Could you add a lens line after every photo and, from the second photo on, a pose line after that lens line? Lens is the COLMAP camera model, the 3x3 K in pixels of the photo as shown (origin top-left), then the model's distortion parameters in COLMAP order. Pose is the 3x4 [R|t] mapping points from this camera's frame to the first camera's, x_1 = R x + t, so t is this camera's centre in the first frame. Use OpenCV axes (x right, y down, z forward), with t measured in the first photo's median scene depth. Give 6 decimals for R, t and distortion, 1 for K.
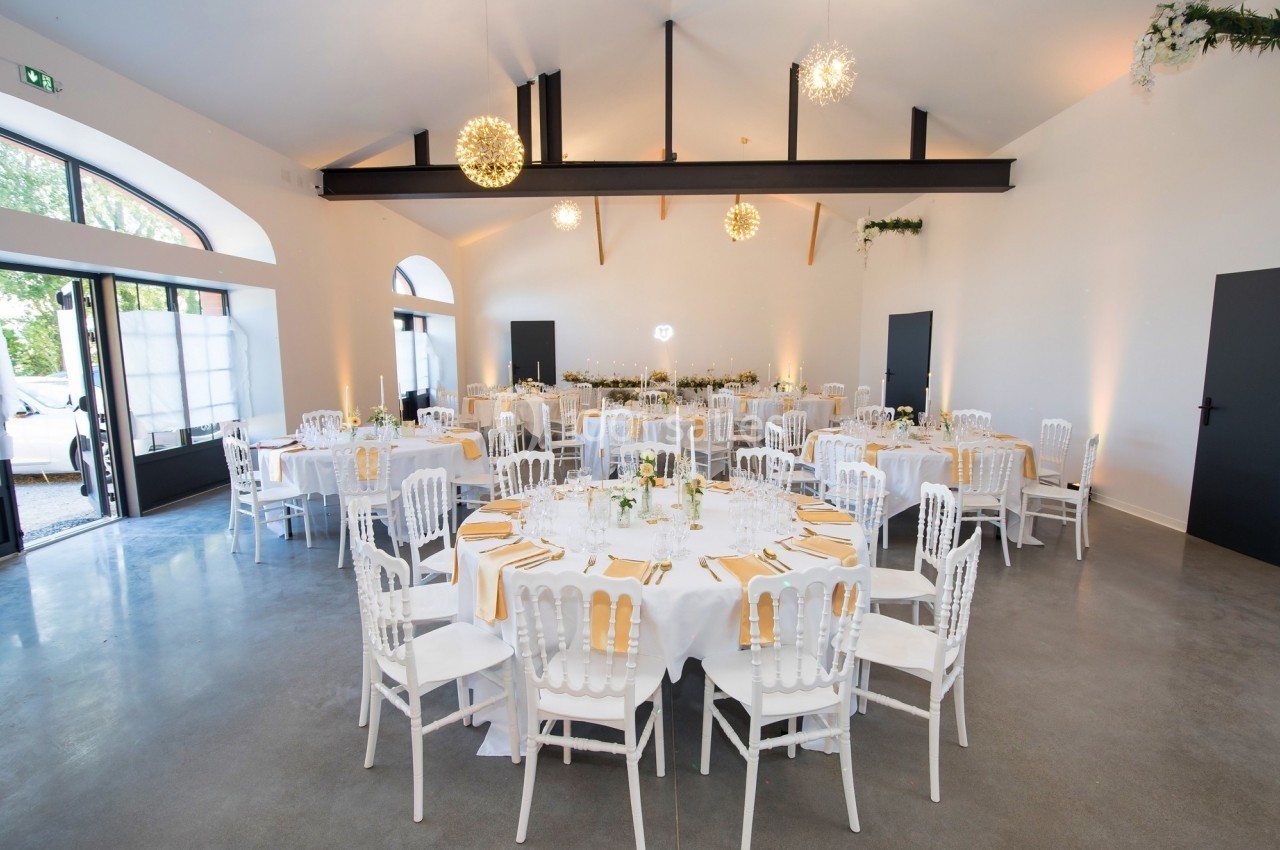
lens RADIAL K [[623.2, 0, 640.0], [0, 623.2, 425.0], [0, 0, 1]] dist [0.000351, 0.000184]
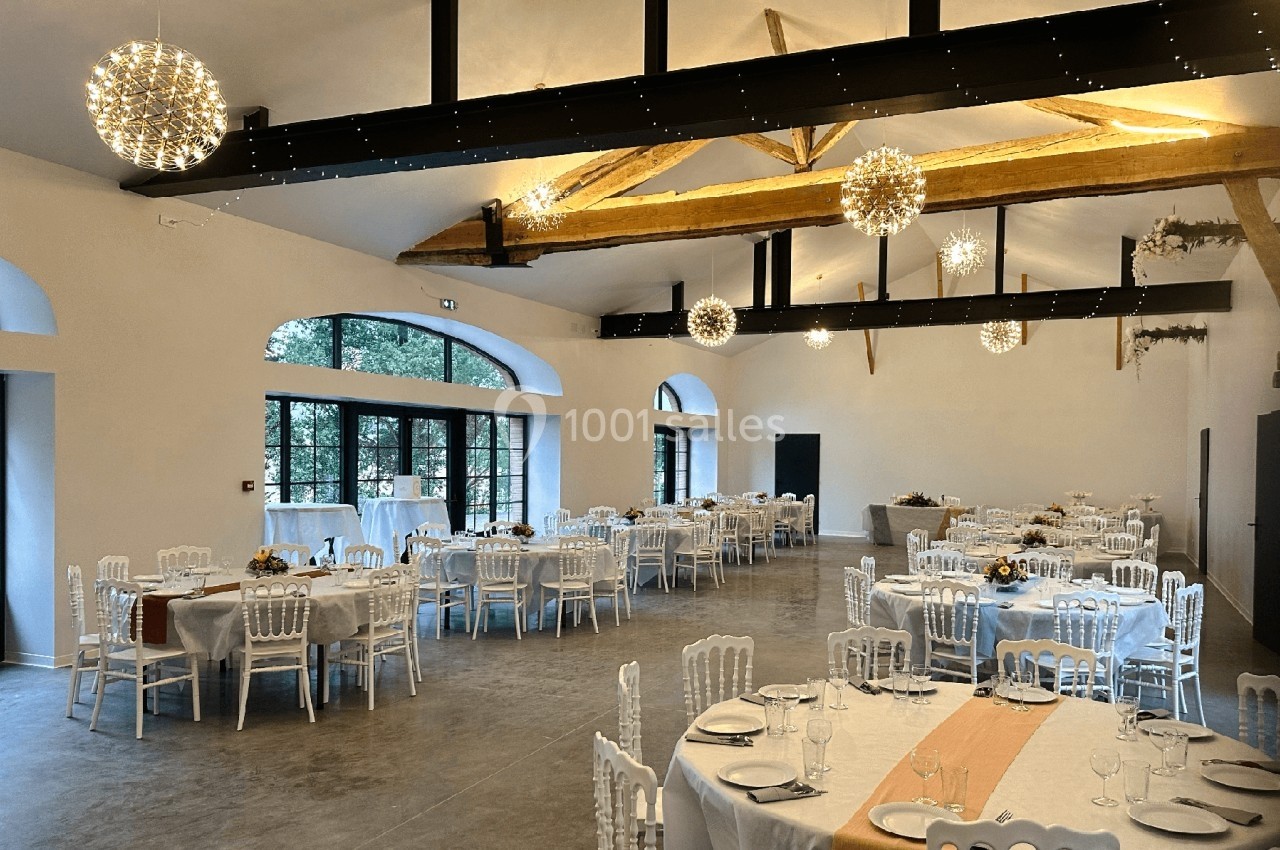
lens RADIAL K [[1307.5, 0, 640.0], [0, 1307.5, 425.0], [0, 0, 1]] dist [-0.001538, 0.000029]
pose [[0.903787, -0.000193, -0.427982, 0.642399], [-0.059433, 0.990254, -0.125953, 0.111945], [0.423836, 0.139271, 0.894968, -1.209082]]
